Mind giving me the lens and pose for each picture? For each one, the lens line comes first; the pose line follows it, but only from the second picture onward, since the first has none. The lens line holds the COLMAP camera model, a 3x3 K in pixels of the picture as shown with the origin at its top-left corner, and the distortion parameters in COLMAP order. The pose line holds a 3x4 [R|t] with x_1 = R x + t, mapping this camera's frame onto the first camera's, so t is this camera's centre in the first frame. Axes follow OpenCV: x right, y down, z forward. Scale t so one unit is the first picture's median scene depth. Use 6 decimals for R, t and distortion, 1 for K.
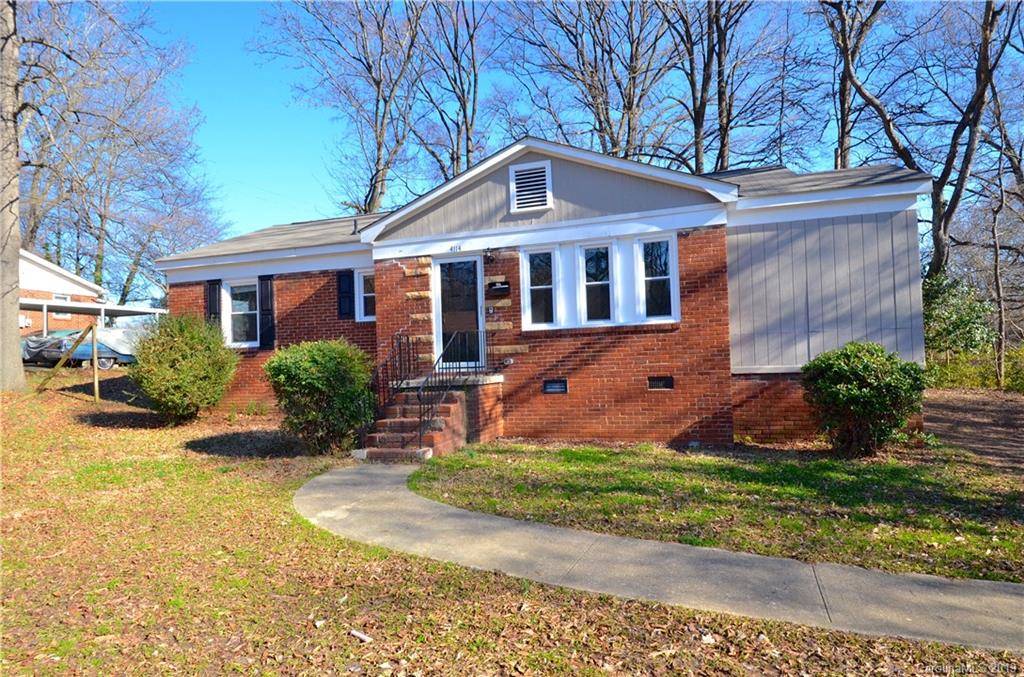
lens RADIAL K [[614.6, 0, 512.2], [0, 614.6, 334.1], [0, 0, 1]] dist [0.000319, -0.000375]
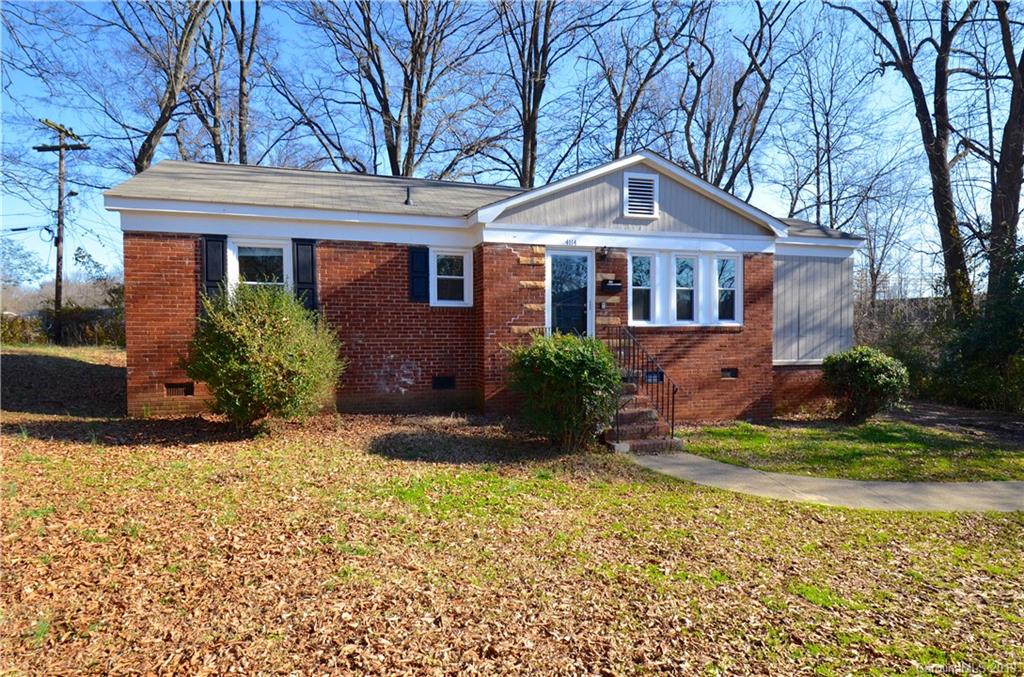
lens RADIAL K [[614.6, 0, 512.0], [0, 614.6, 344.0], [0, 0, 1]] dist [0.000319, -0.000375]
pose [[0.797878, 0.019276, 0.602510, -0.804295], [-0.048835, 0.998270, 0.032733, 0.000099], [-0.600837, -0.055540, 0.797440, 0.248474]]
